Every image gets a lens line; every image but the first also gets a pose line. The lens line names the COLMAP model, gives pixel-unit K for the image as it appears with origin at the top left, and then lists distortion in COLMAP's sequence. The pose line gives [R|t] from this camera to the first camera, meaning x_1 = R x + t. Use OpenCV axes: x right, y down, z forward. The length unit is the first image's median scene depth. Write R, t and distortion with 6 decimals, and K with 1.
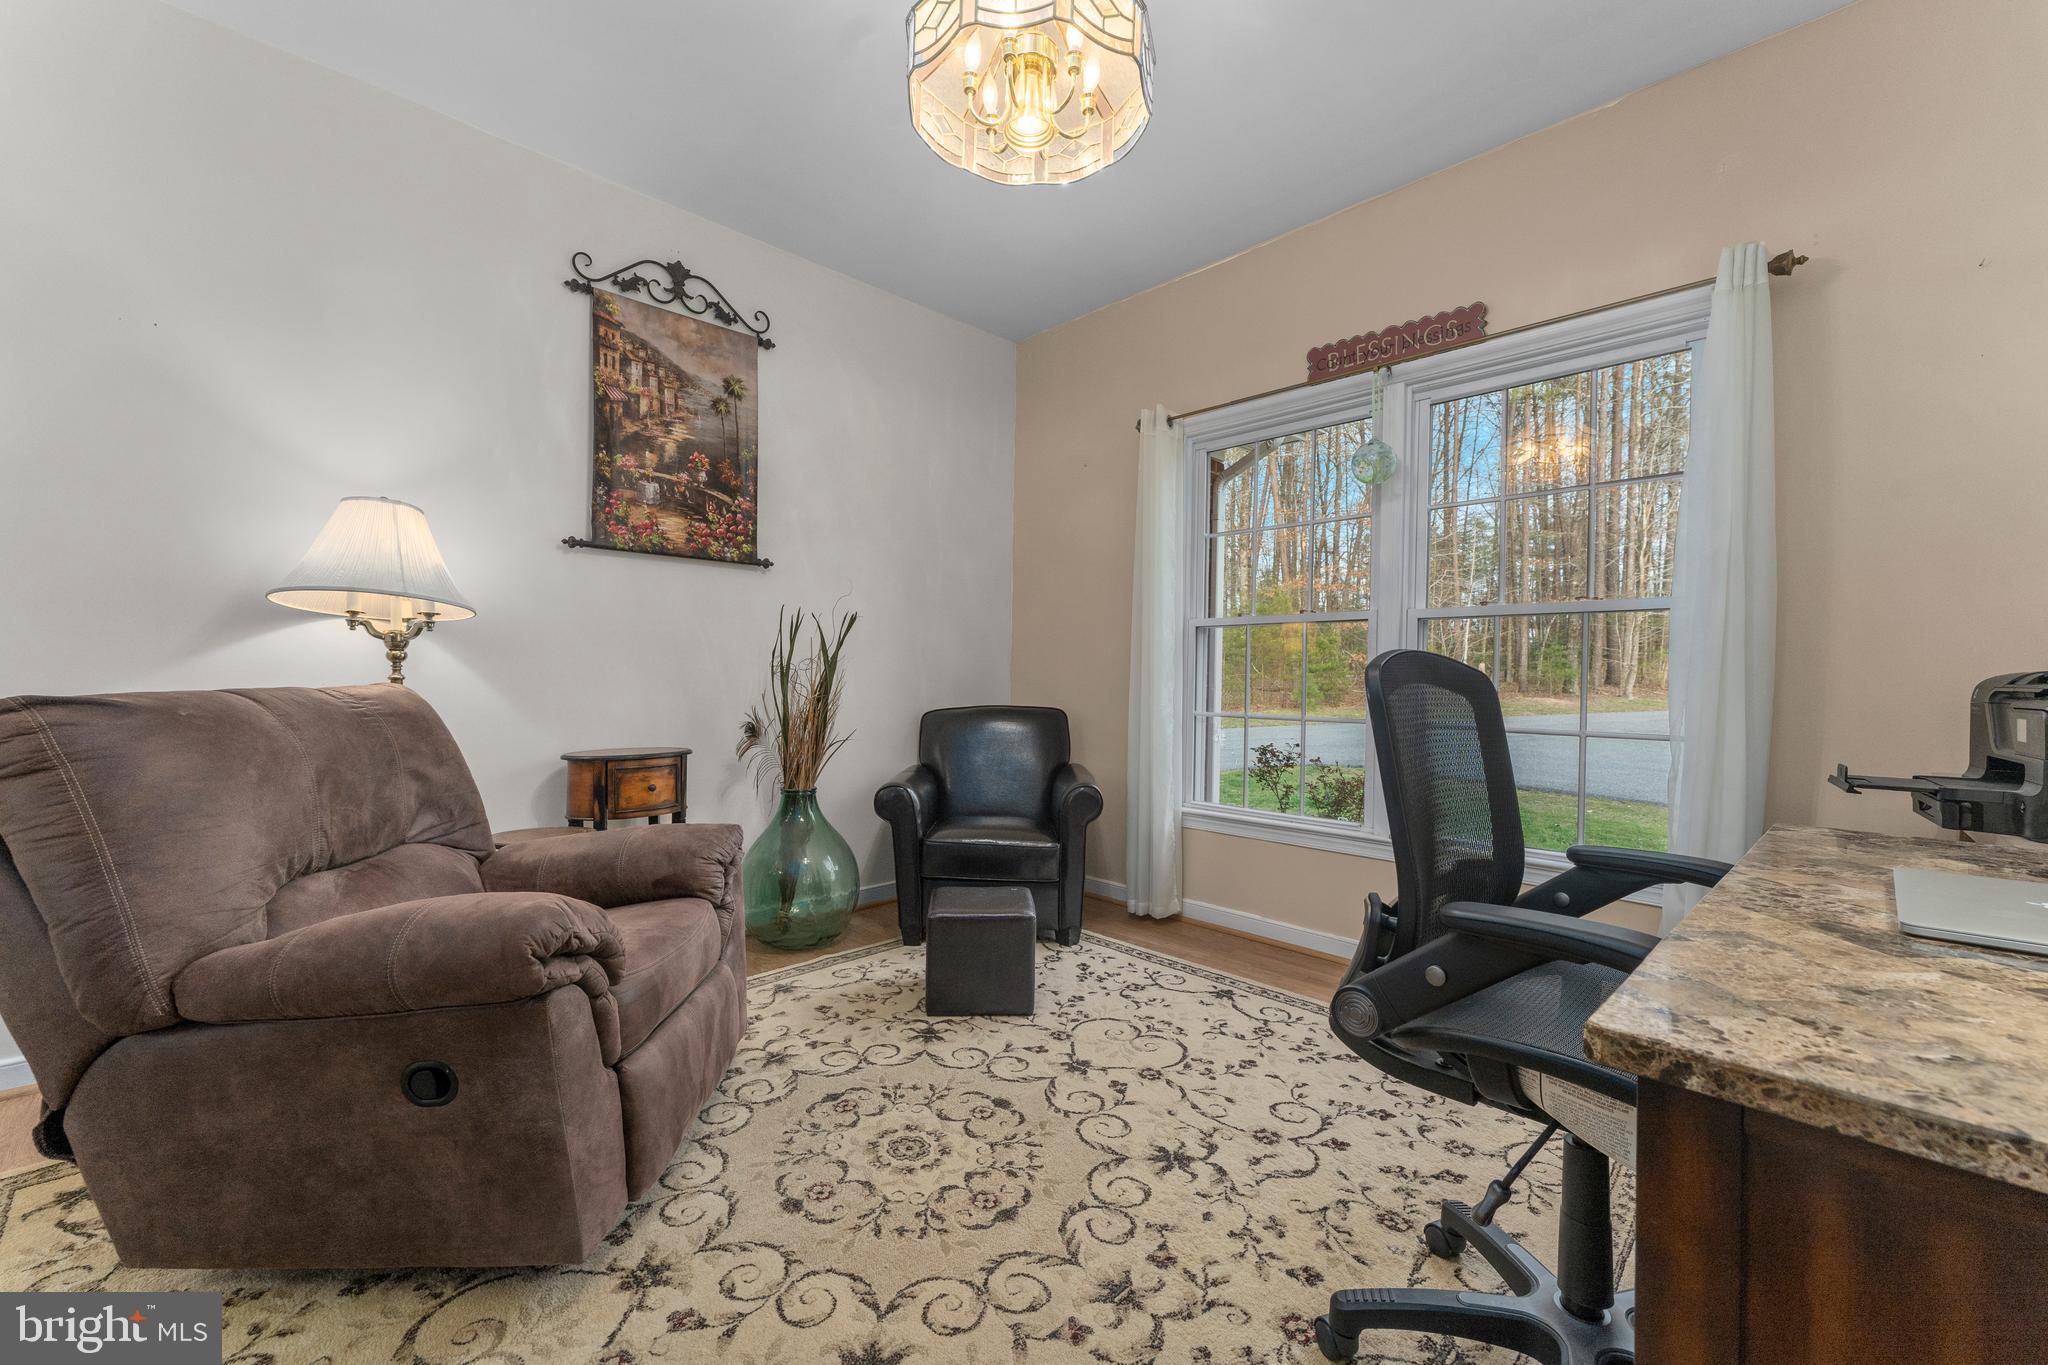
lens RADIAL K [[838.9, 0, 1017.7], [0, 838.9, 687.2], [0, 0, 1]] dist [0.001841, -0.000168]
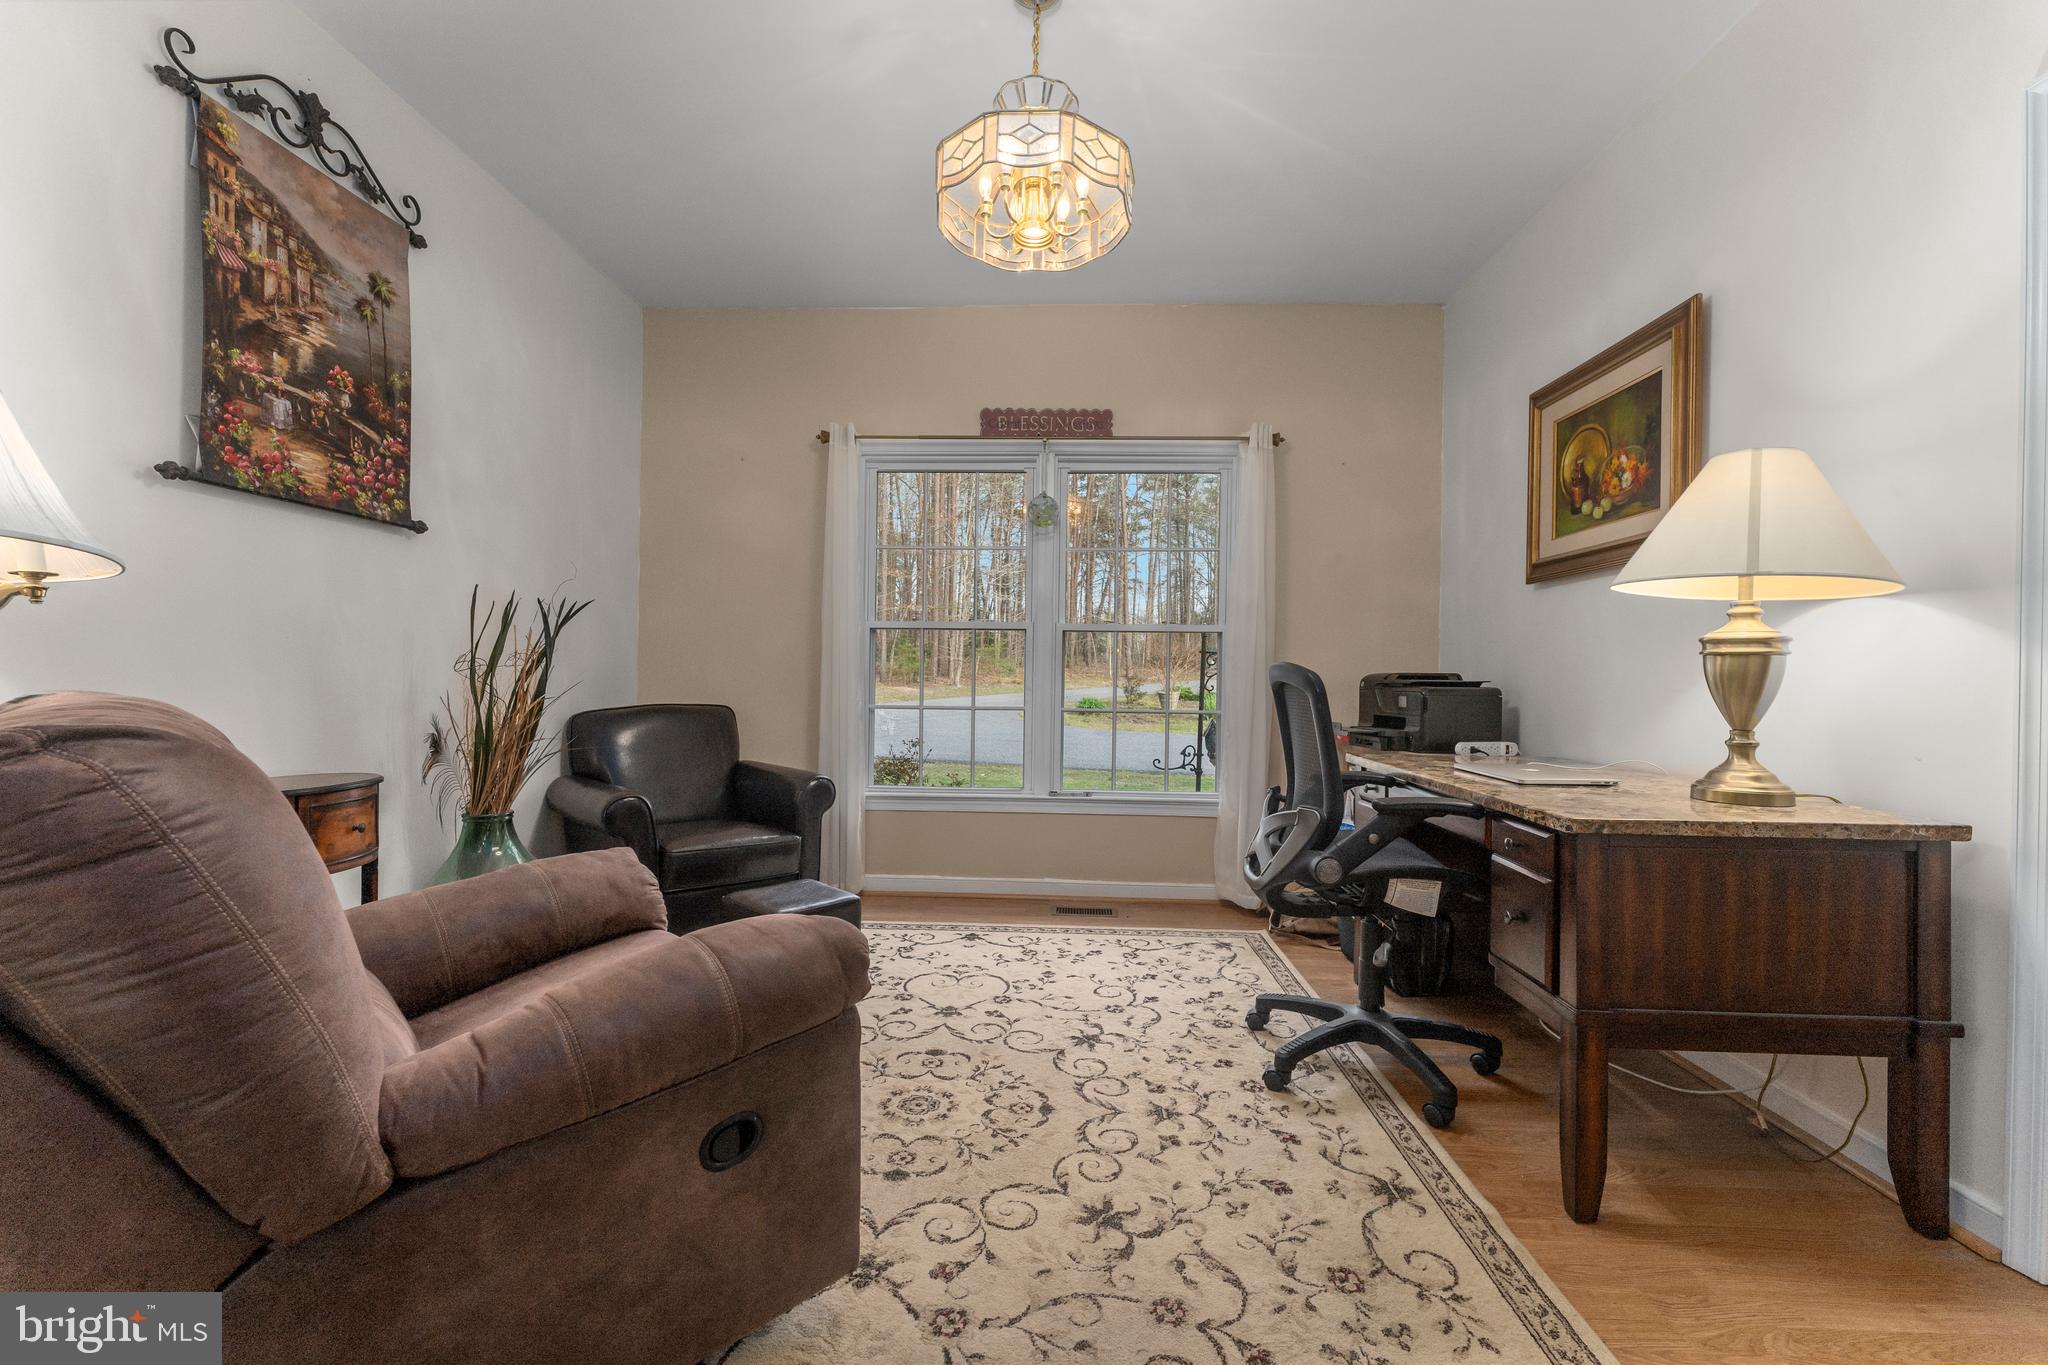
lens RADIAL K [[836.5, 0, 1036.5], [0, 836.5, 682.5], [0, 0, 1]] dist [0.003347, -0.000282]
pose [[0.722280, -0.008851, 0.691544, -0.474985], [0.005244, 0.999959, 0.007321, -0.008720], [-0.691581, -0.001661, 0.722297, 0.059534]]
